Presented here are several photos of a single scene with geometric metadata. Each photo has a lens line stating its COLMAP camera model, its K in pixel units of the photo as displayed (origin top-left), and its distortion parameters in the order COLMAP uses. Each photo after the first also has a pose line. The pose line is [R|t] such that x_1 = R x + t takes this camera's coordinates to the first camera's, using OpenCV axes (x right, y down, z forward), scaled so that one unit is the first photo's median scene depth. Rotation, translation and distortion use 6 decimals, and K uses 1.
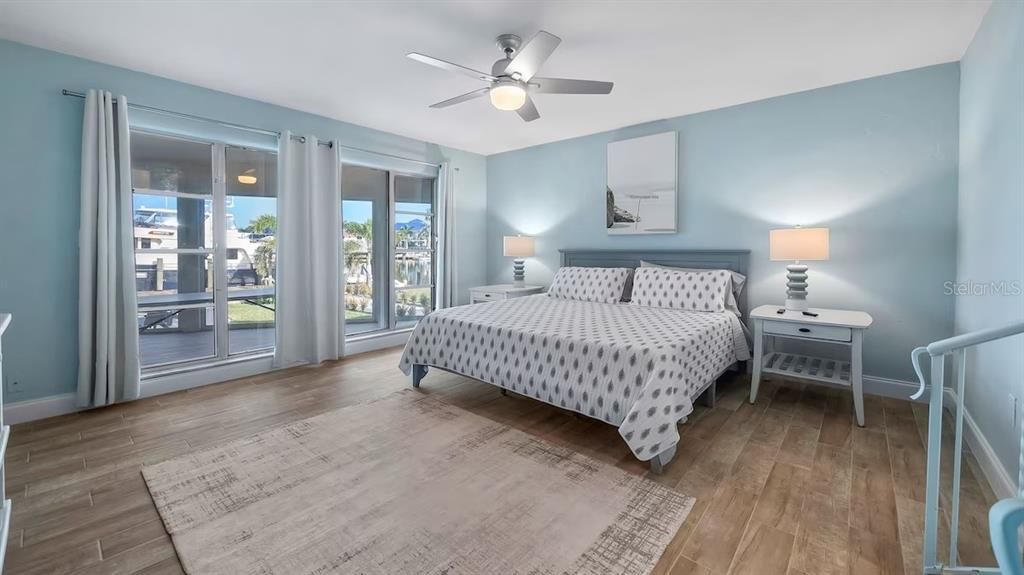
lens RADIAL K [[405.9, 0, 510.0], [0, 405.9, 254.6], [0, 0, 1]] dist [-0.009835, 0.000181]
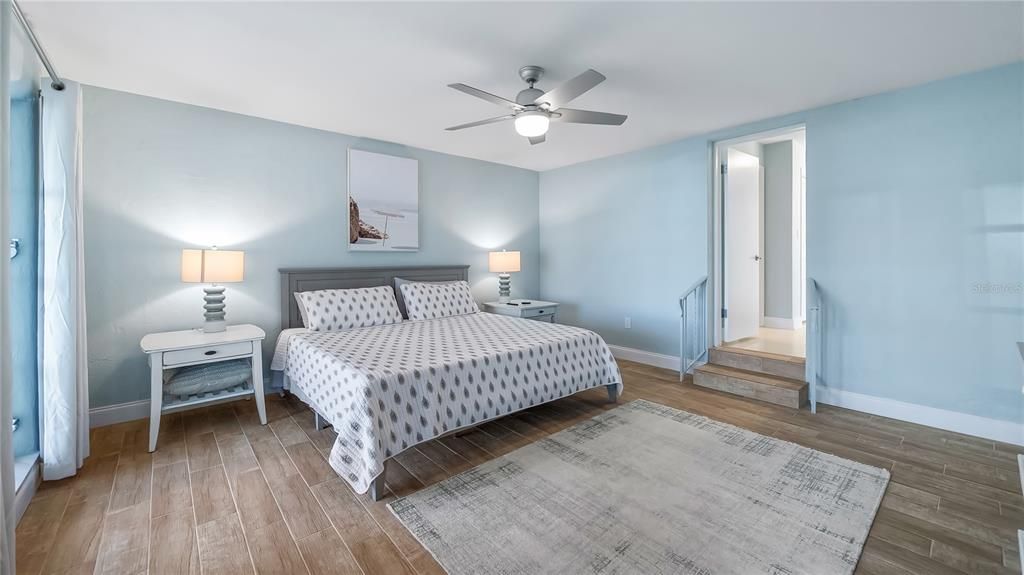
lens RADIAL K [[405.9, 0, 515.5], [0, 405.9, 260.4], [0, 0, 1]] dist [-0.009835, 0.000181]
pose [[0.134676, 0.004991, 0.990877, -0.703575], [0.034197, 0.999368, -0.009682, -0.009284], [-0.990299, 0.035189, 0.134421, 0.631705]]
